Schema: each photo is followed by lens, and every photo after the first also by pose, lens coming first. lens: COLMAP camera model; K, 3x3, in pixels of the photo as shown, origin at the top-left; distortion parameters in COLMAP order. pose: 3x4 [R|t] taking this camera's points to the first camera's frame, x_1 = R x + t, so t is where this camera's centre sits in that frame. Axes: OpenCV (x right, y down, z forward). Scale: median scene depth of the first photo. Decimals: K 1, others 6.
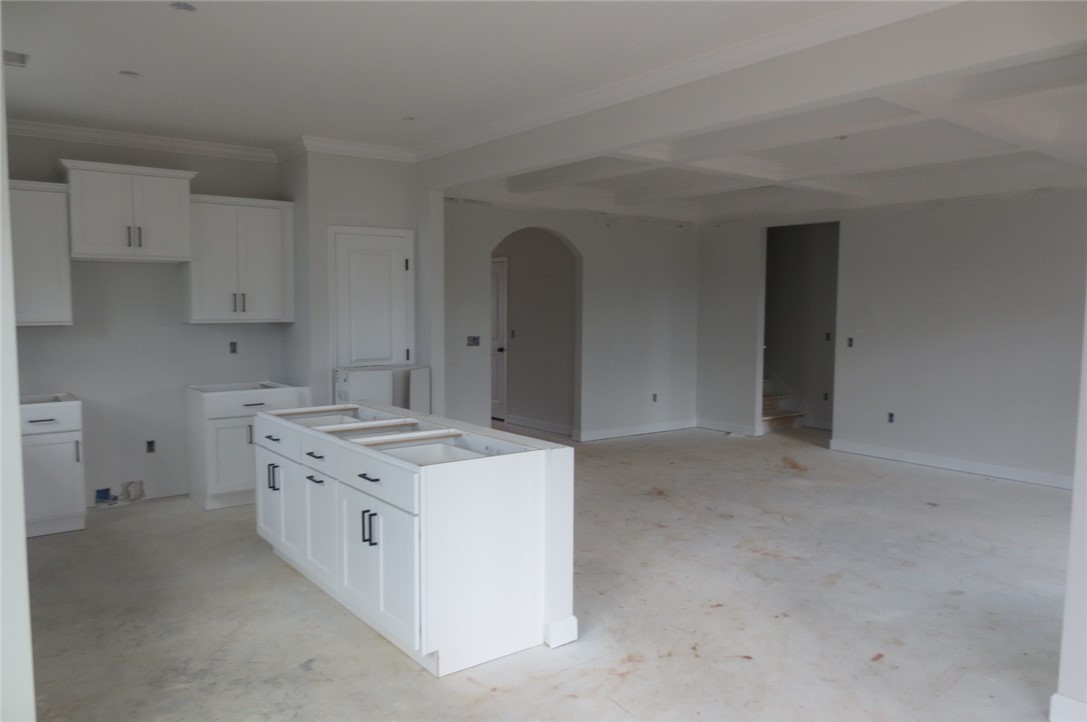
lens RADIAL K [[771.6, 0, 542.8], [0, 771.6, 363.0], [0, 0, 1]] dist [-0.028297, 0.003206]
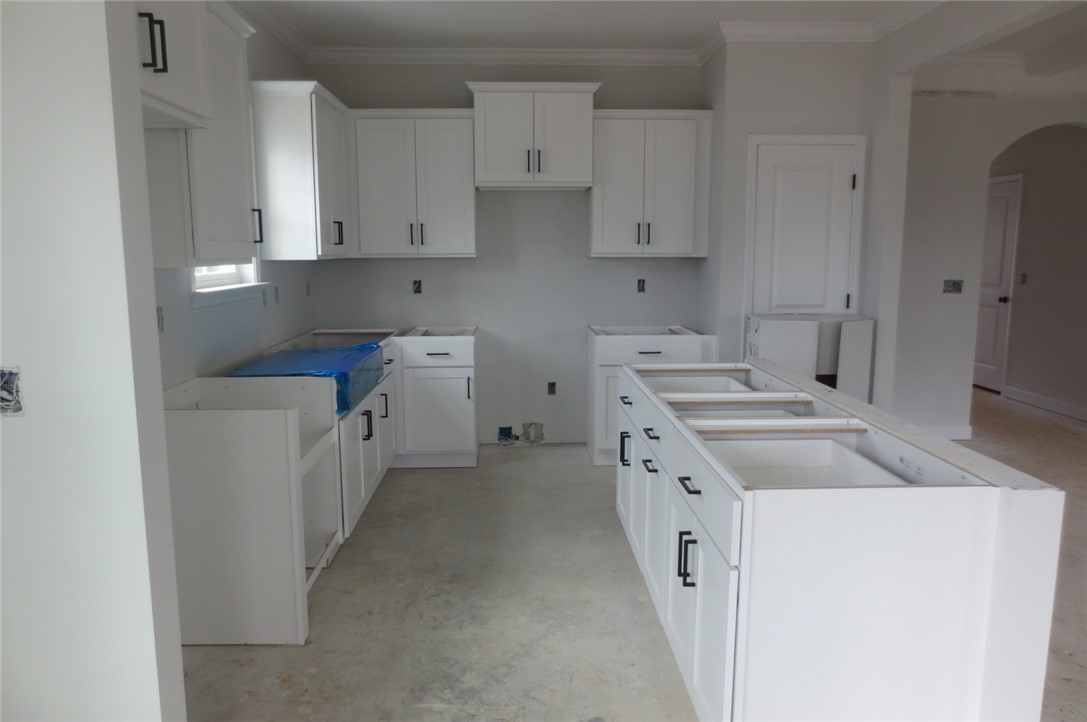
lens RADIAL K [[771.6, 0, 543.6], [0, 771.6, 360.6], [0, 0, 1]] dist [-0.028297, 0.003206]
pose [[0.813142, 0.082192, -0.576232, 0.026383], [-0.040656, 0.995582, 0.084637, -0.005297], [0.580643, -0.045395, 0.812892, 0.230141]]
